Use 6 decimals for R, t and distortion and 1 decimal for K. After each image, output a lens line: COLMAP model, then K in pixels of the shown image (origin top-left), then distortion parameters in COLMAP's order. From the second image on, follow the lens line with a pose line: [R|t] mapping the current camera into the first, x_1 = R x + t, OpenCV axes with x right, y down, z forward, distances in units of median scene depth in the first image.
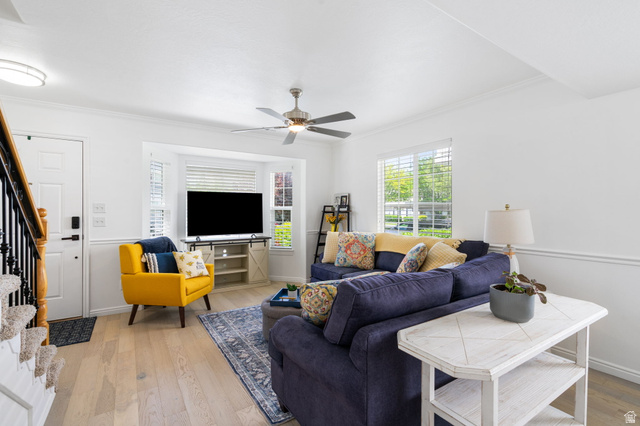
lens RADIAL K [[294.3, 0, 316.3], [0, 294.3, 211.8], [0, 0, 1]] dist [-0.005714, 0.002381]
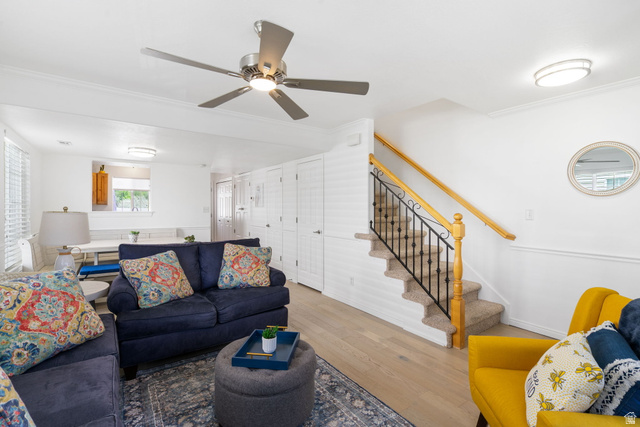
lens RADIAL K [[294.3, 0, 318.3], [0, 294.3, 211.3], [0, 0, 1]] dist [-0.005714, 0.002381]
pose [[-0.999535, -0.008961, -0.029136, -0.142099], [-0.009287, 0.999896, 0.011077, -0.020550], [0.029033, 0.011343, -0.999514, 1.394980]]
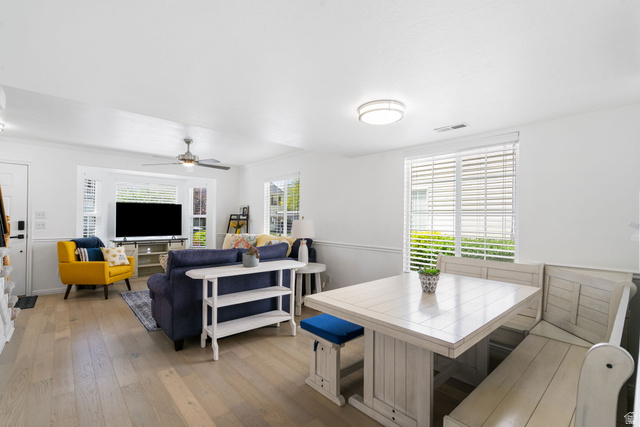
lens RADIAL K [[294.3, 0, 319.5], [0, 294.3, 217.3], [0, 0, 1]] dist [-0.005714, 0.002381]
pose [[0.988937, 0.010889, 0.147934, 0.325963], [-0.010120, 0.999931, -0.005948, -0.006489], [-0.147988, 0.004385, 0.988979, -0.520171]]
